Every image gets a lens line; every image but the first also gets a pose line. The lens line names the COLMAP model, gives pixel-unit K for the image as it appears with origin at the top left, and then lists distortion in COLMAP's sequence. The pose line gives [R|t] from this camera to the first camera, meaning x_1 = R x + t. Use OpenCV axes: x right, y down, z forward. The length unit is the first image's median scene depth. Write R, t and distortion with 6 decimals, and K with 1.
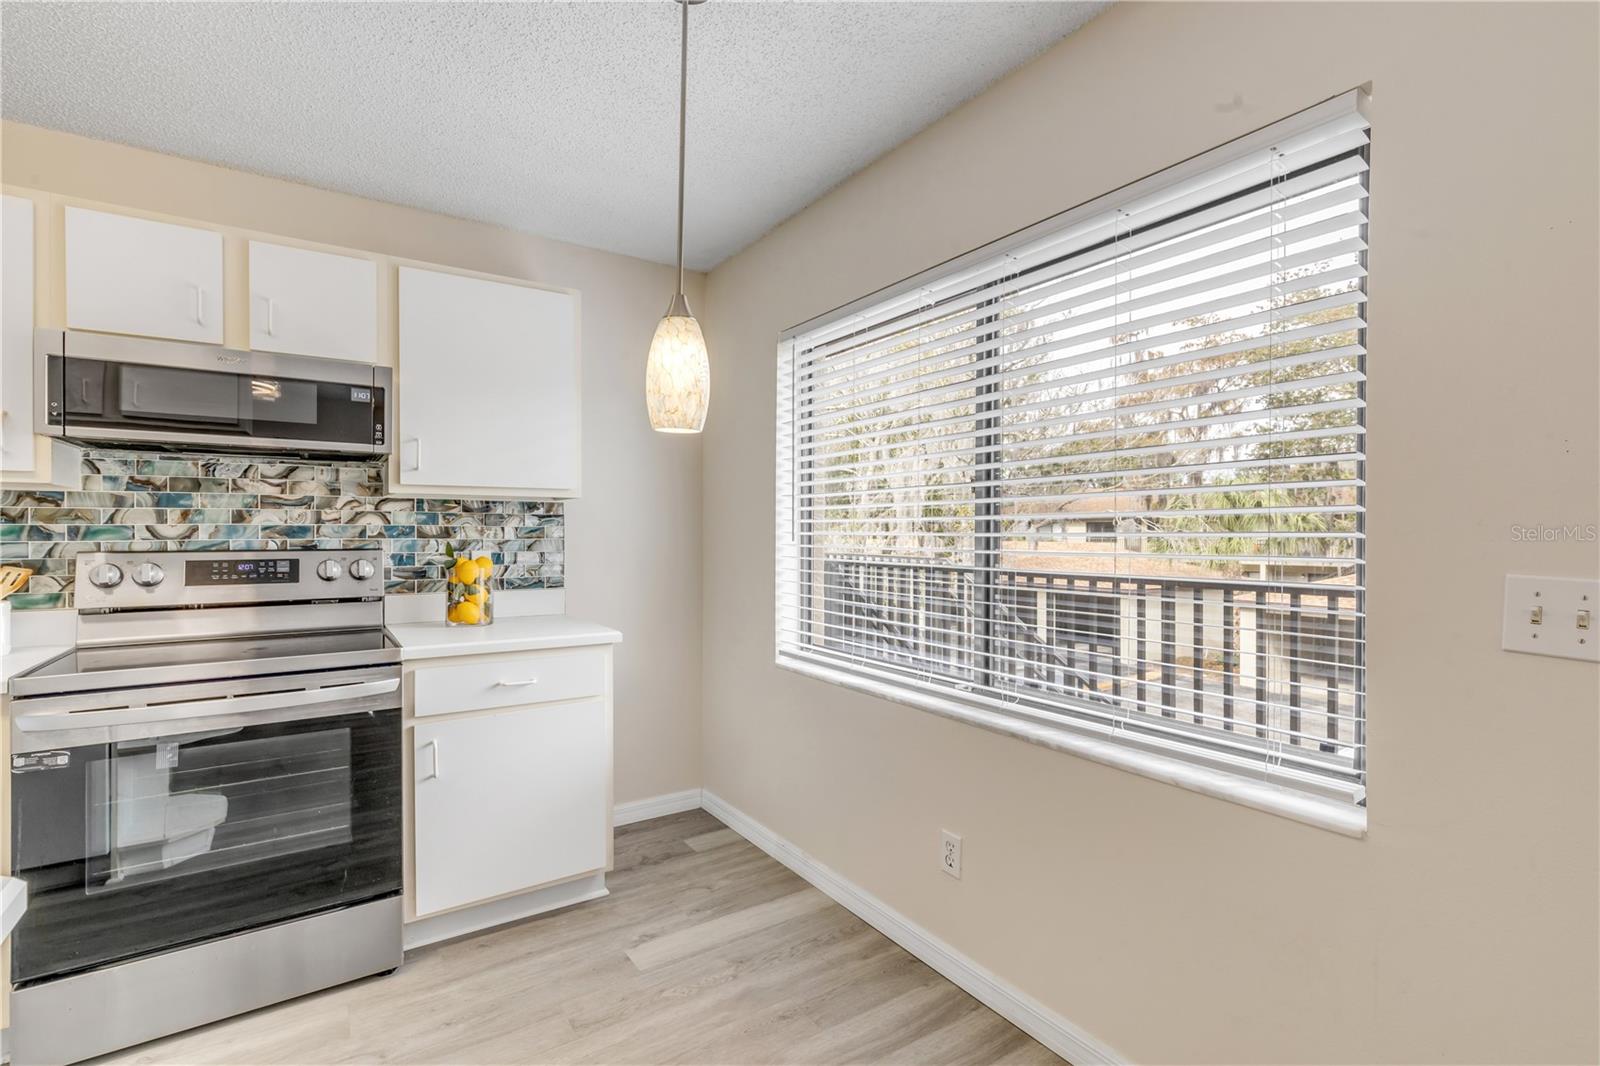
lens RADIAL K [[722.9, 0, 788.2], [0, 722.9, 535.8], [0, 0, 1]] dist [0.004102, 0.000092]
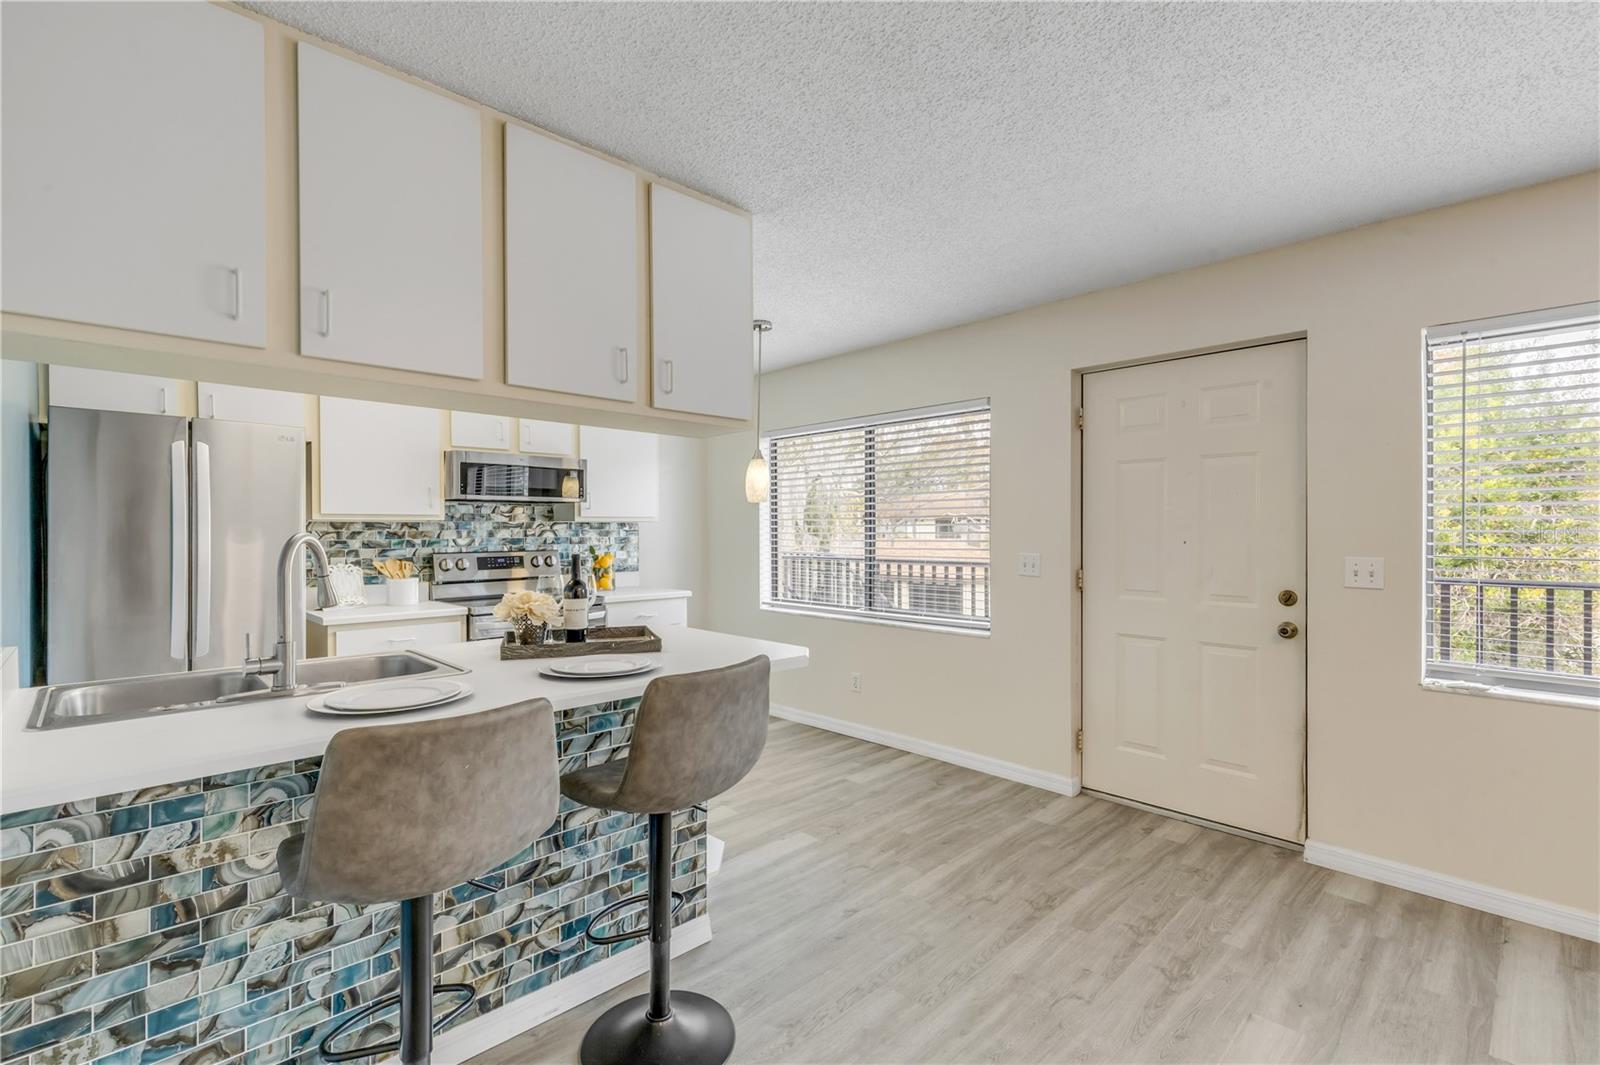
lens RADIAL K [[722.9, 0, 788.2], [0, 722.9, 531.4], [0, 0, 1]] dist [0.004102, 0.000092]
pose [[0.983315, -0.004676, 0.181853, -0.331529], [0.005009, 0.999987, -0.001371, -0.025920], [-0.181845, 0.002259, 0.983325, -0.990120]]
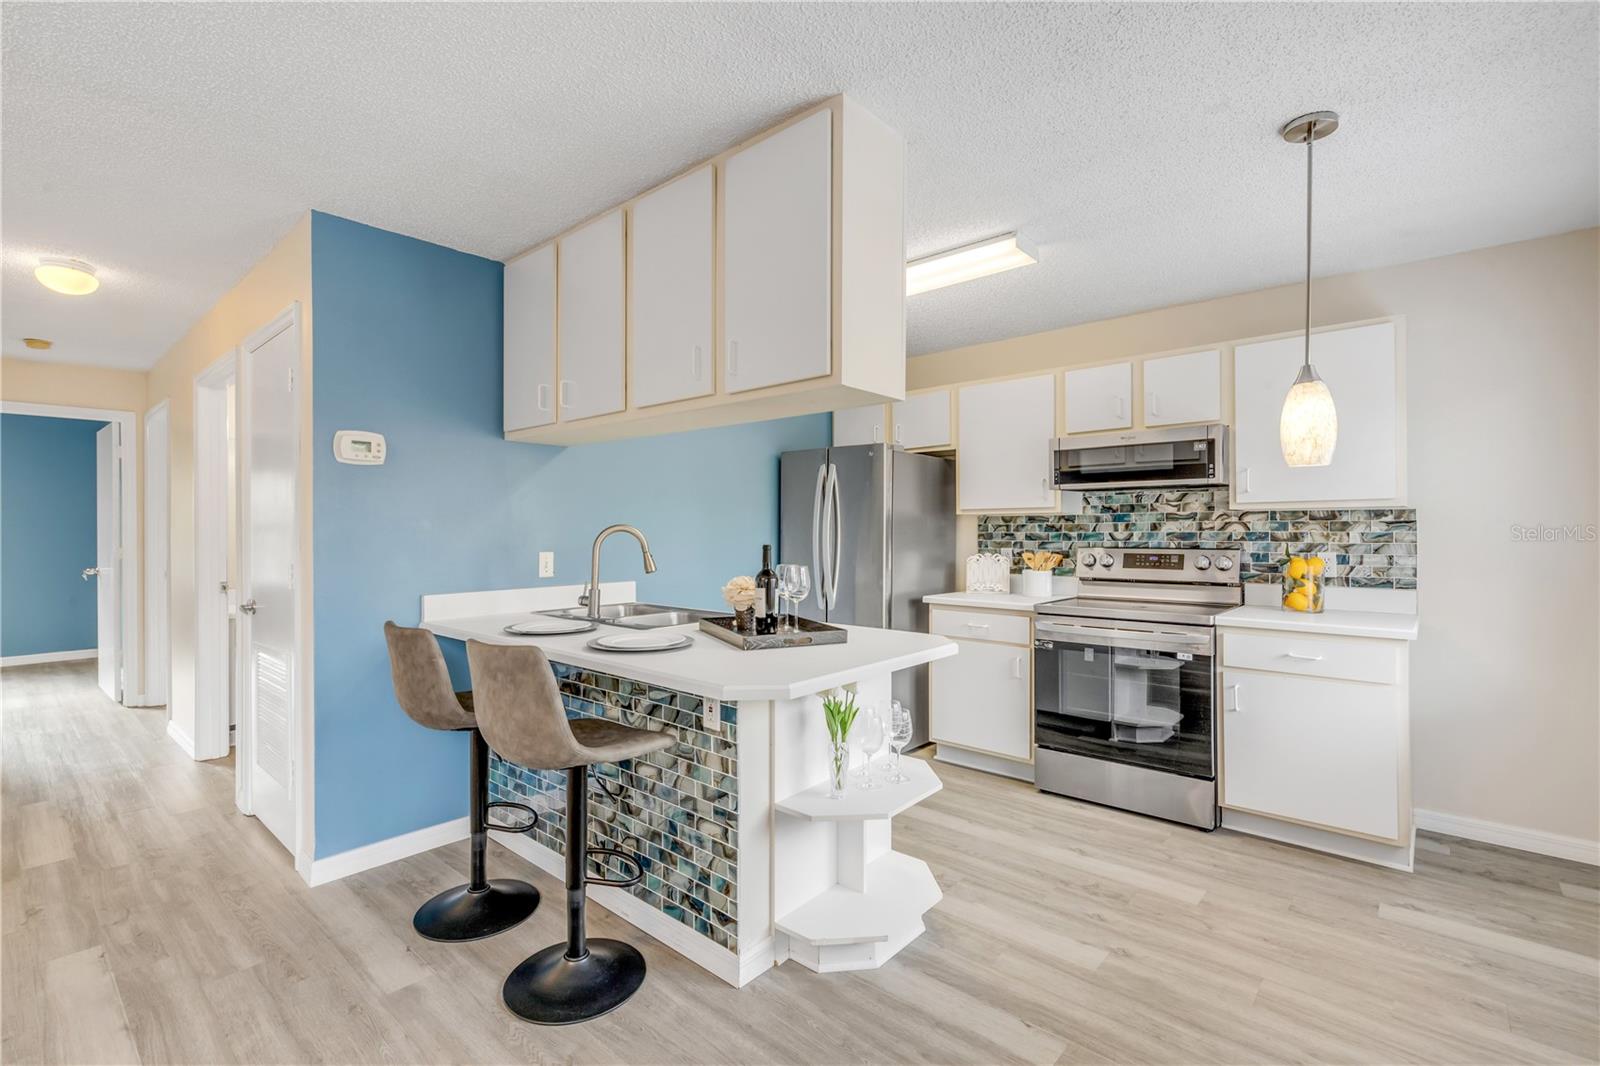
lens RADIAL K [[722.9, 0, 803.3], [0, 722.9, 532.9], [0, 0, 1]] dist [0.004102, 0.000092]
pose [[0.264130, 0.002682, -0.964483, 0.574966], [0.000640, 0.999995, 0.002956, -0.018193], [0.964487, -0.001398, 0.264127, -0.171156]]
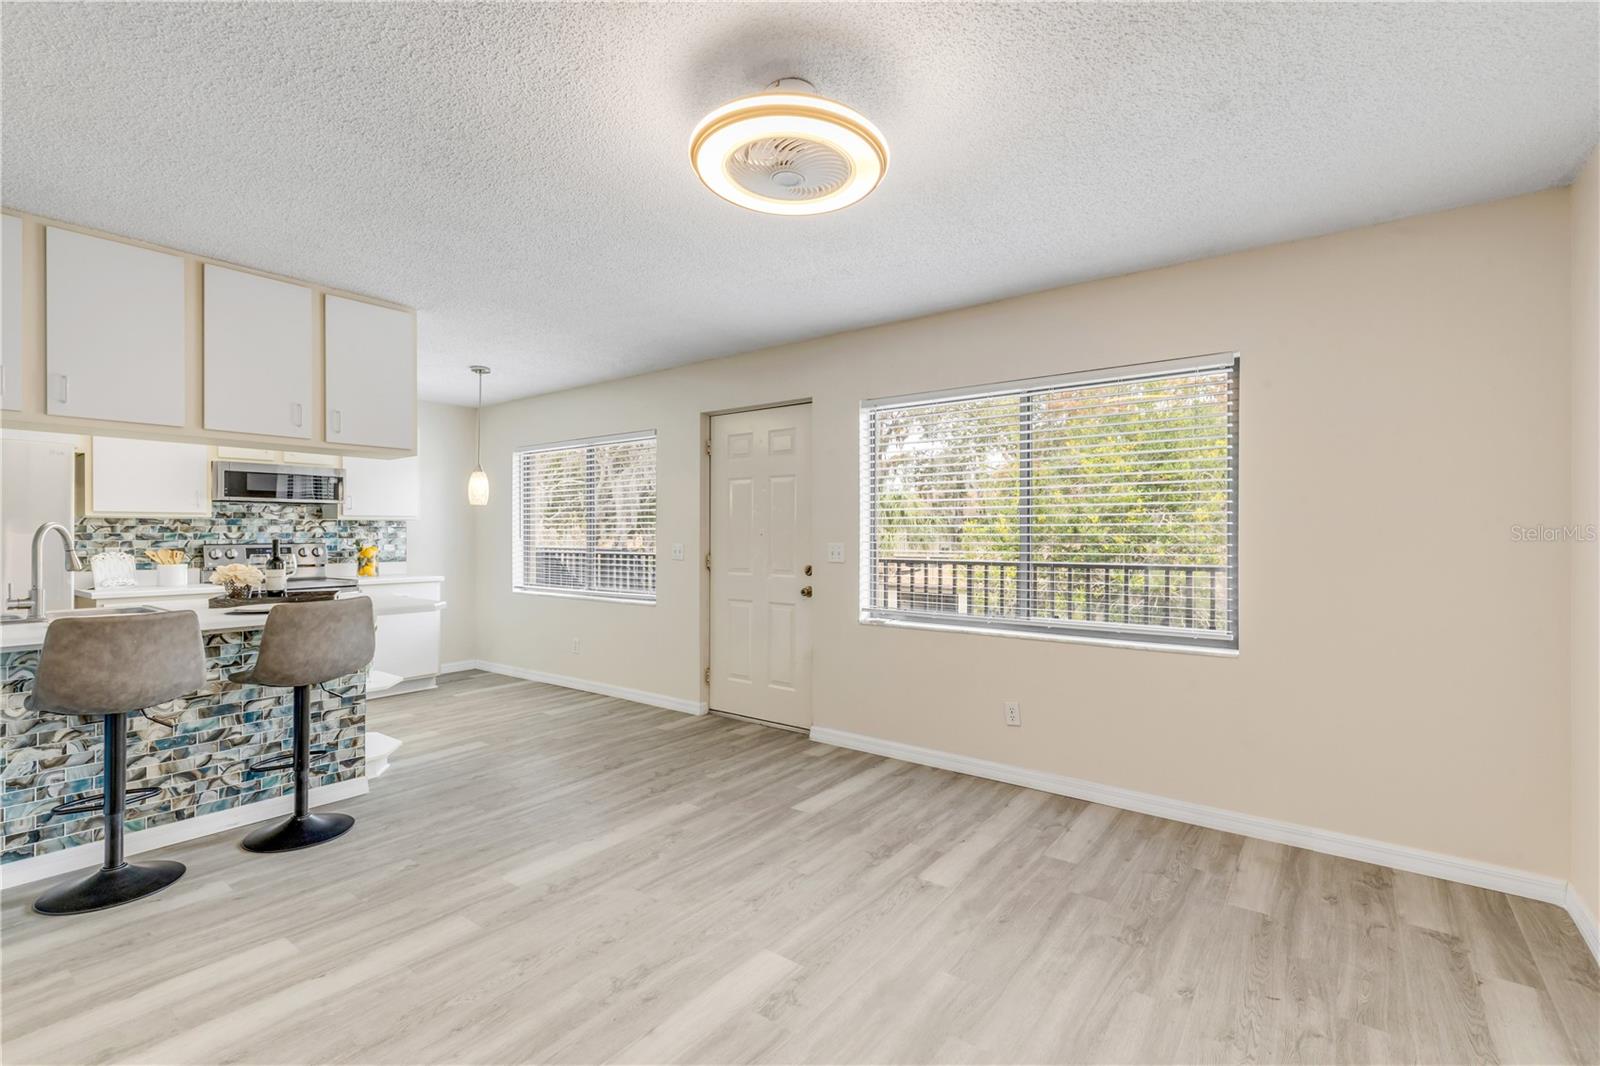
lens RADIAL K [[722.9, 0, 789.4], [0, 722.9, 530.5], [0, 0, 1]] dist [0.004102, 0.000092]
pose [[0.943790, -0.001661, 0.330543, 0.060327], [0.003675, 0.999978, -0.005470, -0.002916], [-0.330526, 0.006377, 0.943775, -1.687804]]
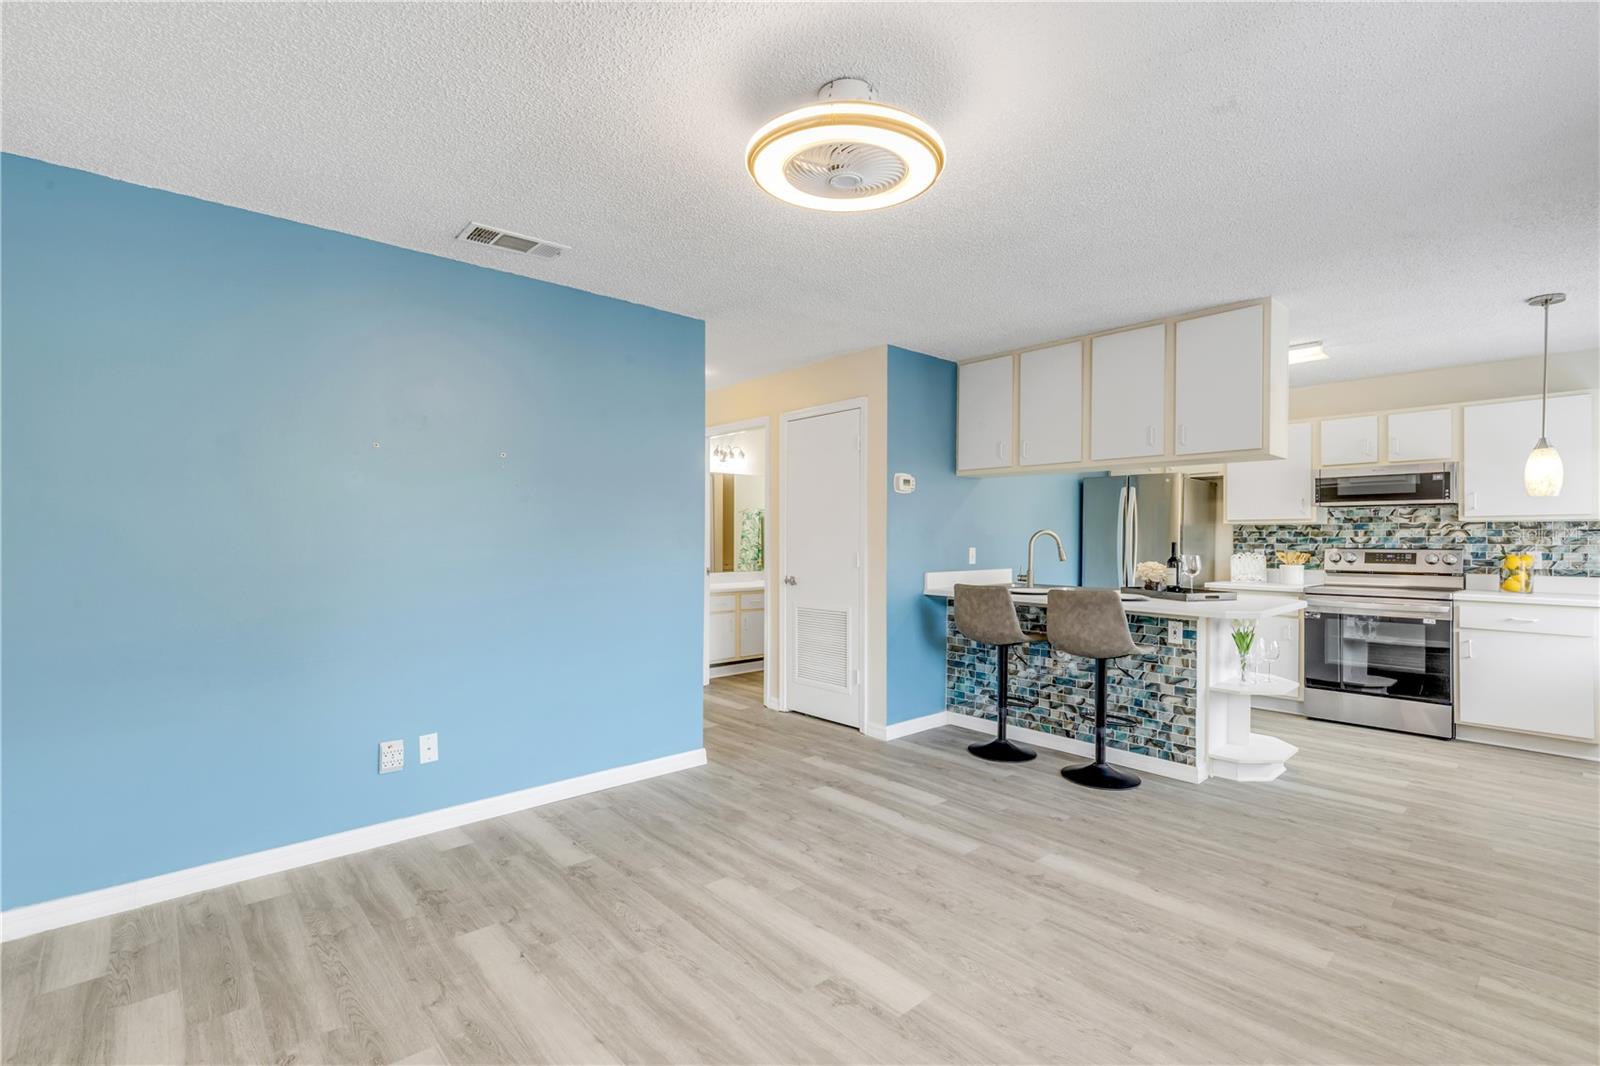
lens RADIAL K [[722.9, 0, 808.3], [0, 722.9, 541.8], [0, 0, 1]] dist [0.004102, 0.000092]
pose [[0.158616, 0.005933, -0.987322, 1.130468], [-0.004422, 0.999976, 0.005299, -0.004558], [0.987330, 0.003525, 0.158639, -1.088035]]
